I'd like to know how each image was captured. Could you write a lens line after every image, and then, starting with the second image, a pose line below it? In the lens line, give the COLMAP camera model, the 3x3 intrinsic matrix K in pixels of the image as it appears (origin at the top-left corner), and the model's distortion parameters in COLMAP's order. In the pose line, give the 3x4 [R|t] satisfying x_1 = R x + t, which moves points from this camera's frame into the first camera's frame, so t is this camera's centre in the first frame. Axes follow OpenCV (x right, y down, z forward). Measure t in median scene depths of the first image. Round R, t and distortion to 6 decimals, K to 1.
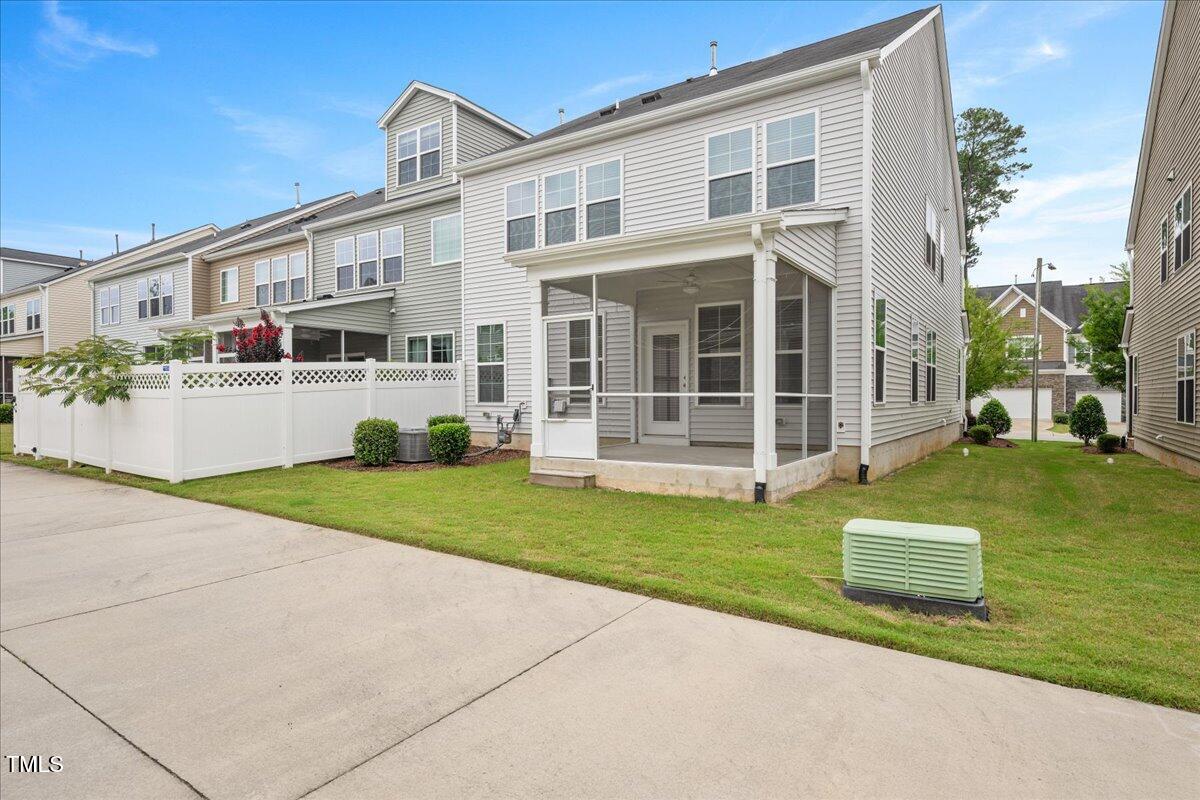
lens RADIAL K [[639.2, 0, 601.6], [0, 639.2, 399.4], [0, 0, 1]] dist [-0.000877, -0.000146]
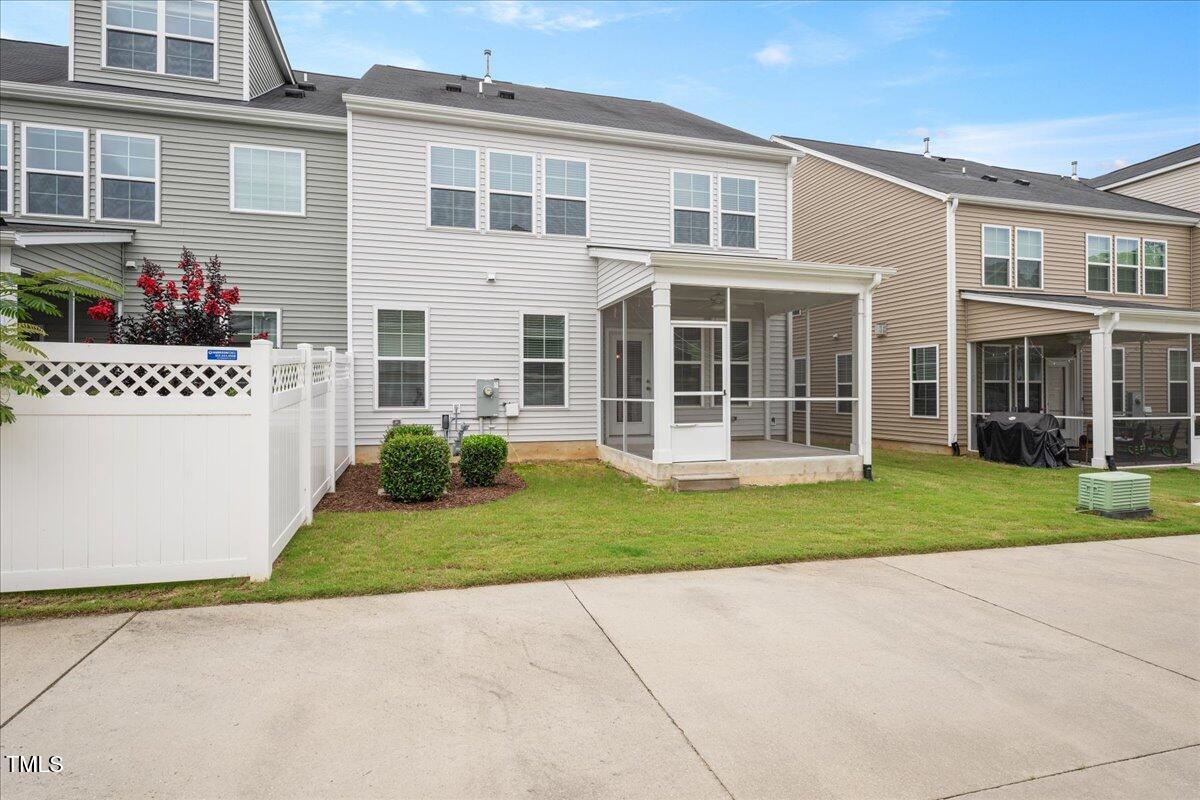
lens RADIAL K [[545.4, 0, 600.7], [0, 545.4, 399.0], [0, 0, 1]] dist [-0.000137, 0.000479]
pose [[0.664823, -0.005967, 0.746977, -0.672417], [0.005287, 0.999981, 0.003282, -0.008060], [-0.746982, 0.001768, 0.664841, 0.468549]]
